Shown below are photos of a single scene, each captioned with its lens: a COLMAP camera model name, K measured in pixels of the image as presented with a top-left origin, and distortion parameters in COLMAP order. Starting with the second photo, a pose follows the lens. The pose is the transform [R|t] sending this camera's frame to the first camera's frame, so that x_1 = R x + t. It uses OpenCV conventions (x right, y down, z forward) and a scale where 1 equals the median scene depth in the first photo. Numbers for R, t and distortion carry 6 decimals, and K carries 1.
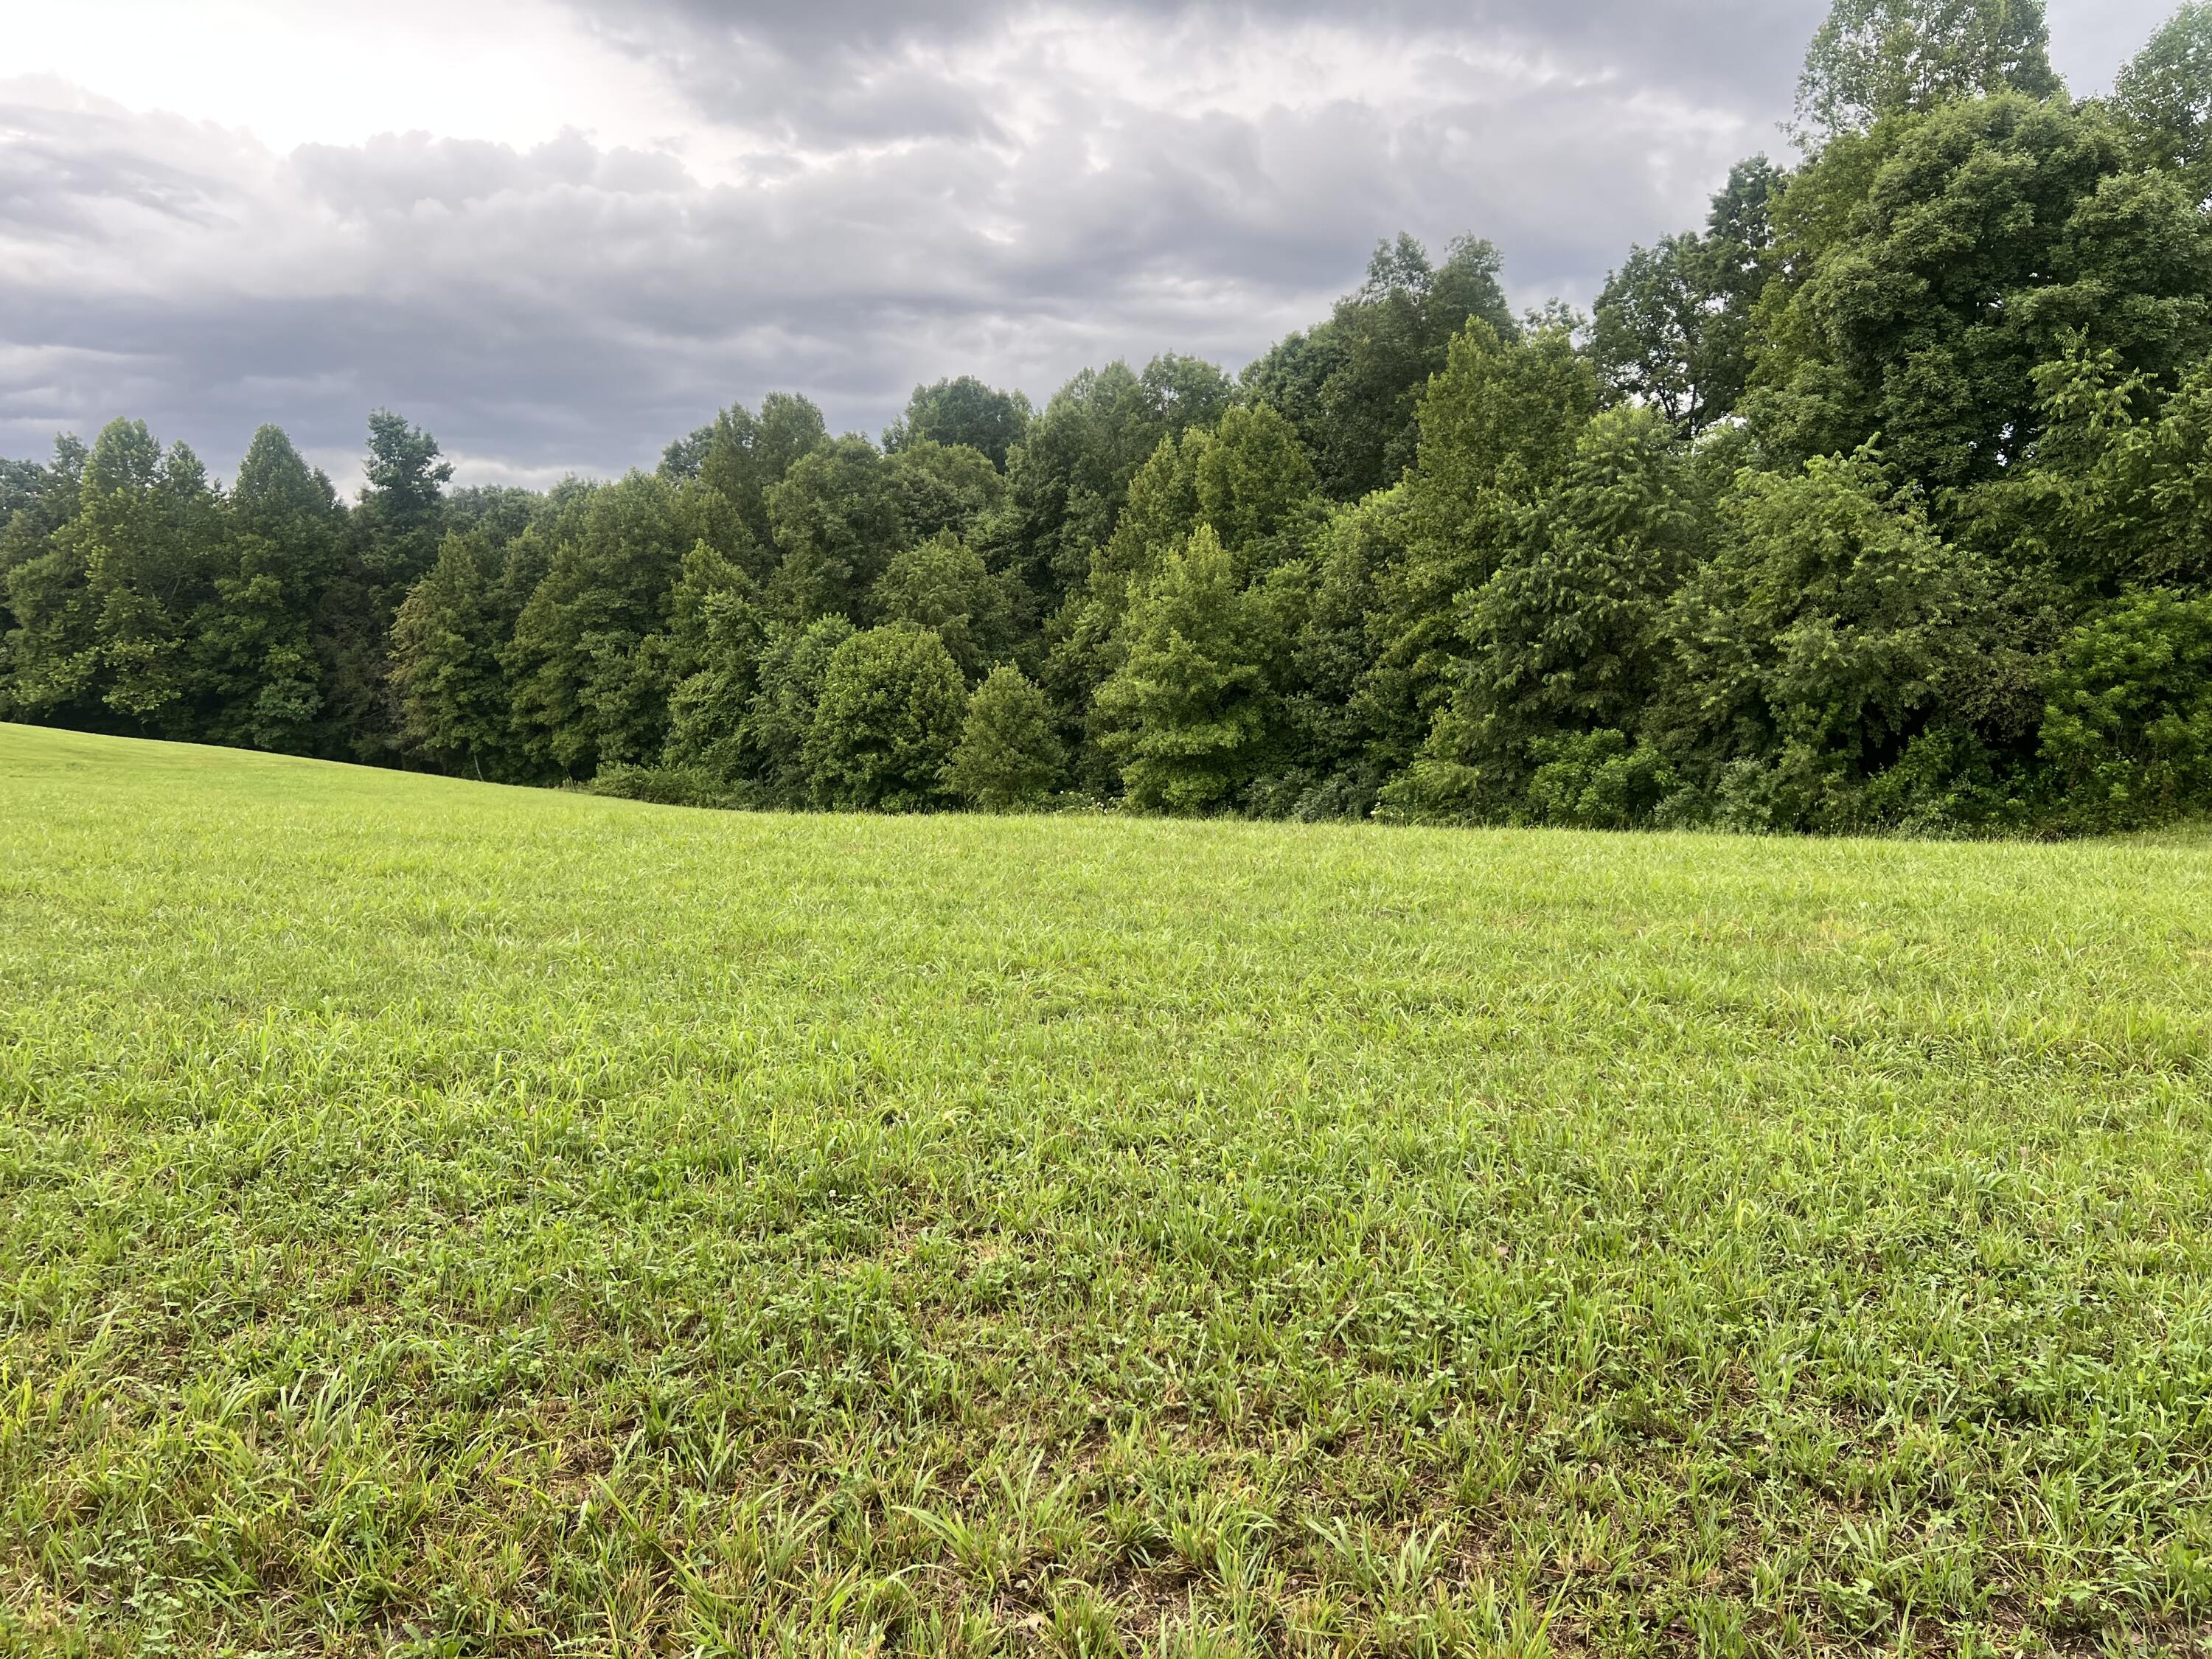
lens RADIAL K [[1640.7, 0, 1124.2], [0, 1640.7, 813.0], [0, 0, 1]] dist [0.053270, -0.059136]
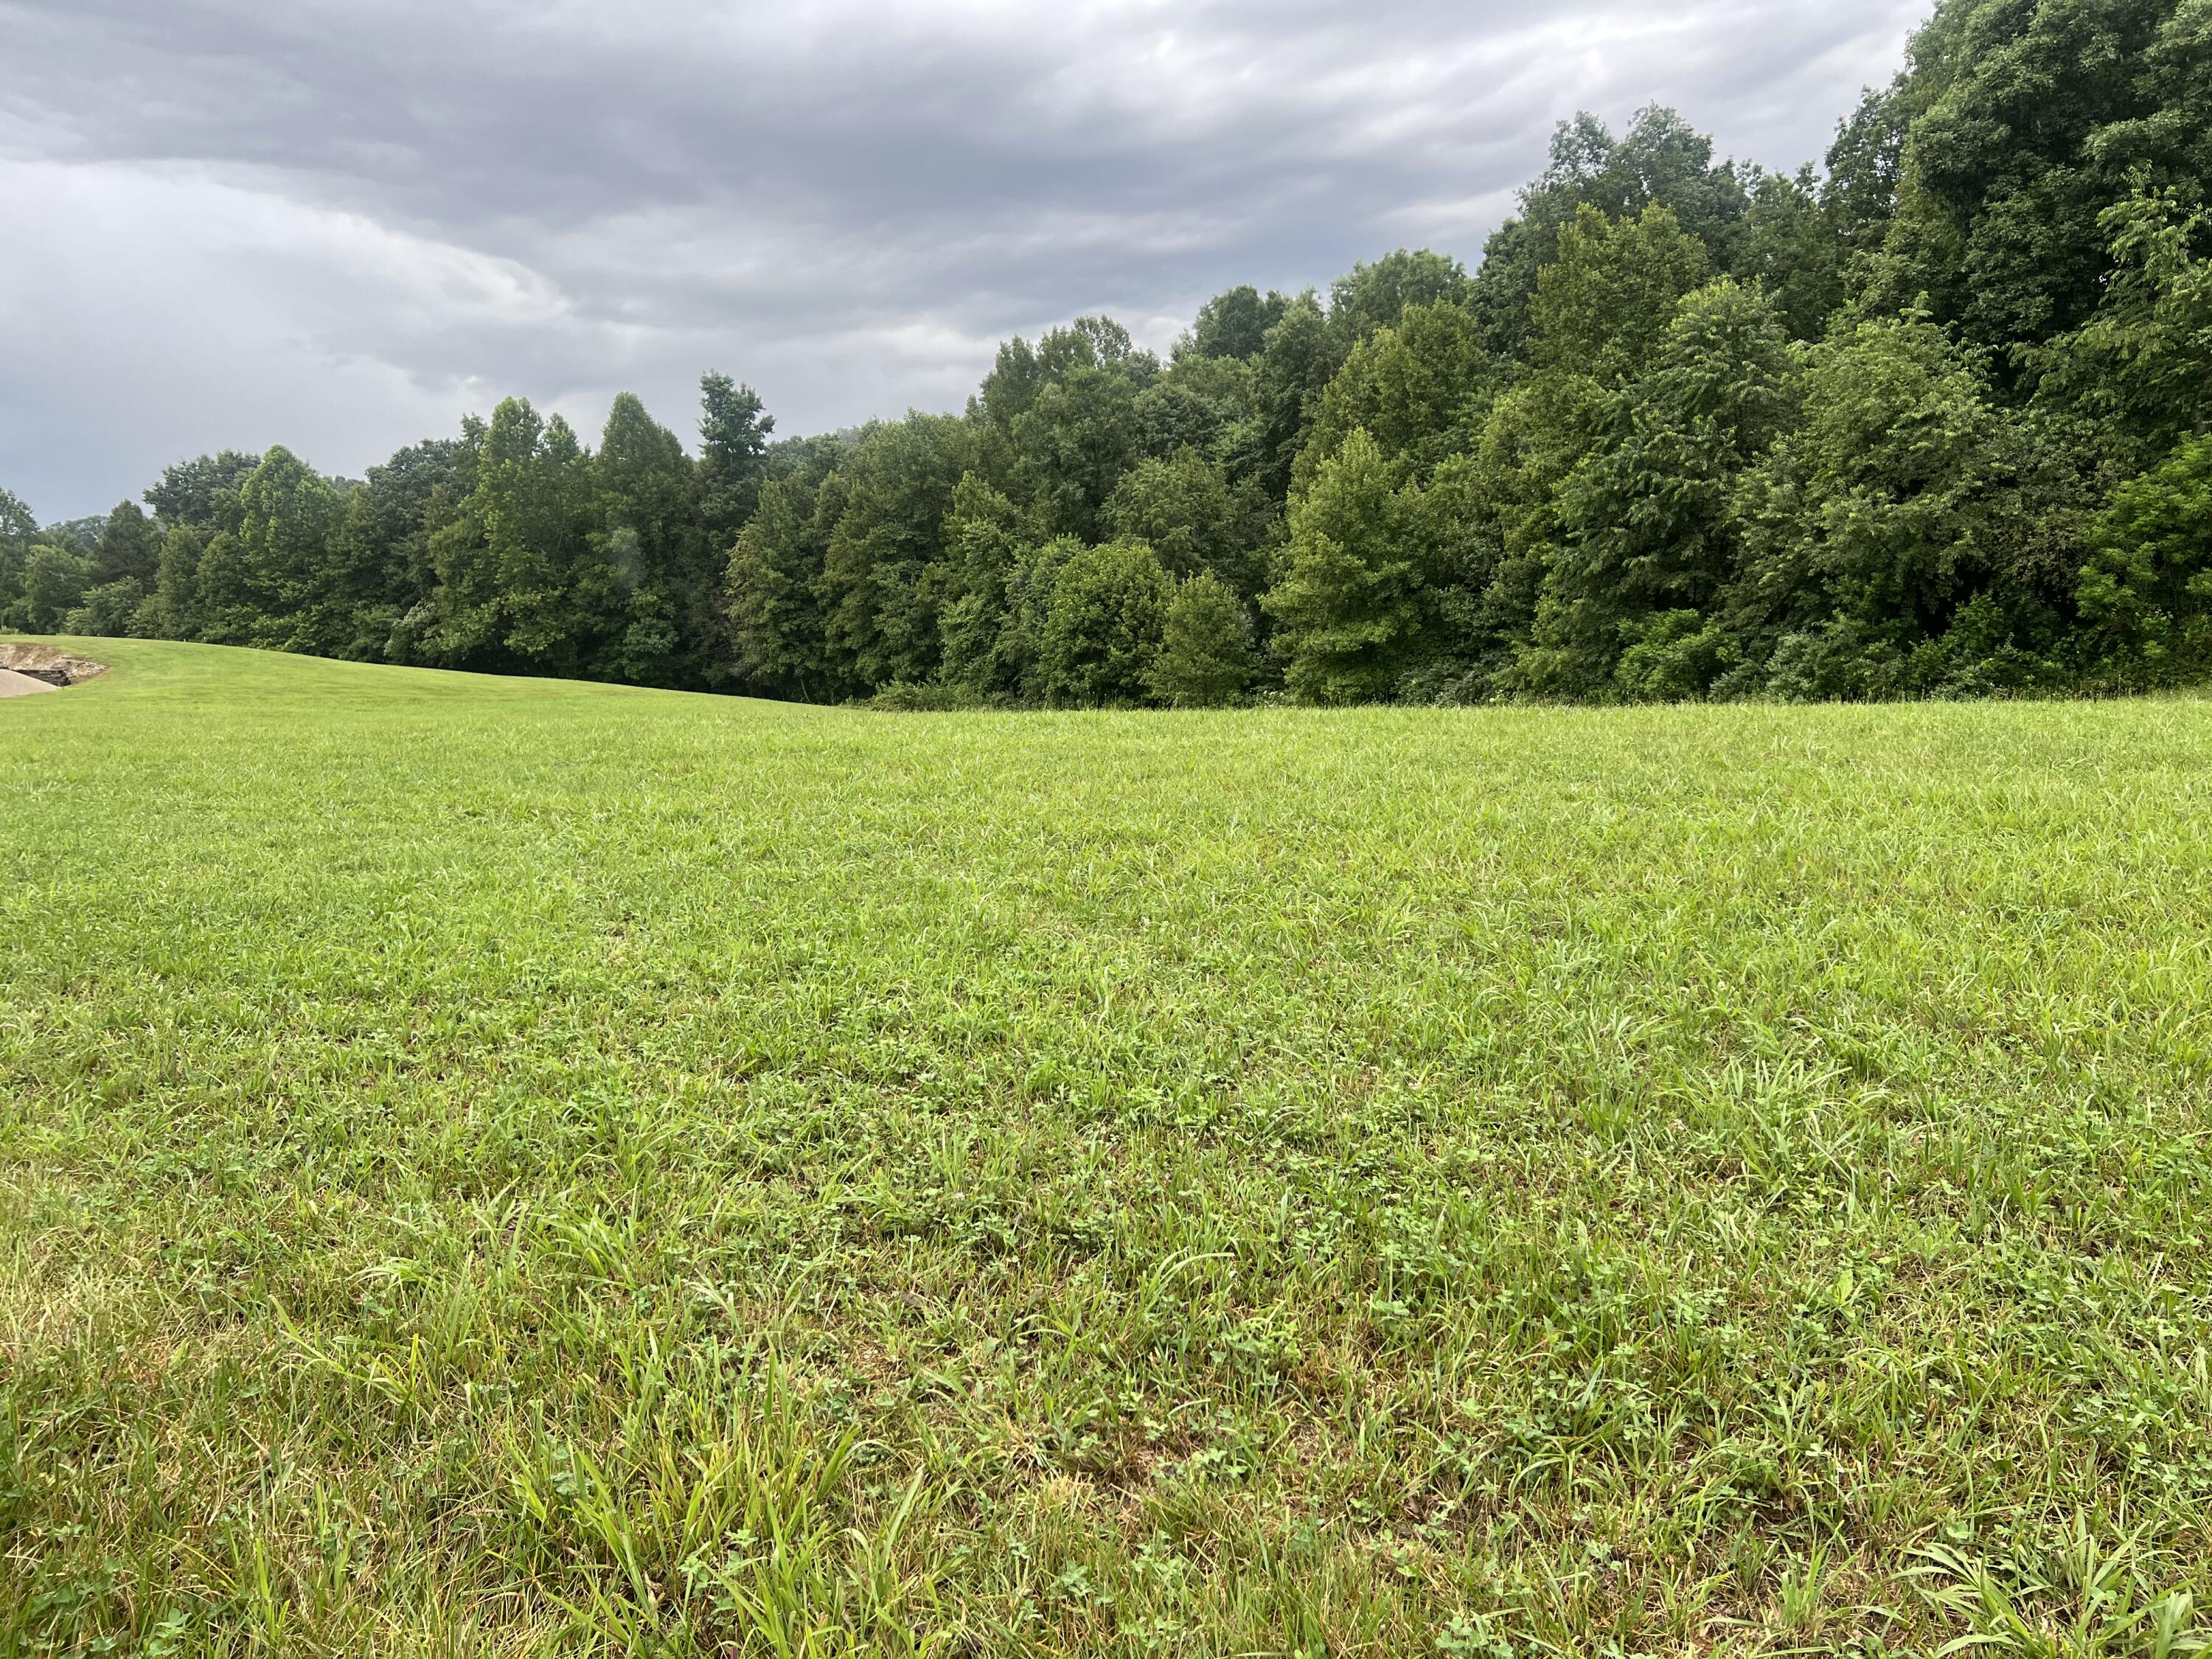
lens RADIAL K [[1640.7, 0, 1121.9], [0, 1640.7, 830.3], [0, 0, 1]] dist [0.053270, -0.059136]
pose [[0.971039, -0.017457, -0.238283, 0.191292], [0.033536, 0.997413, 0.063589, 0.008841], [0.236556, -0.069739, 0.969112, -0.082232]]
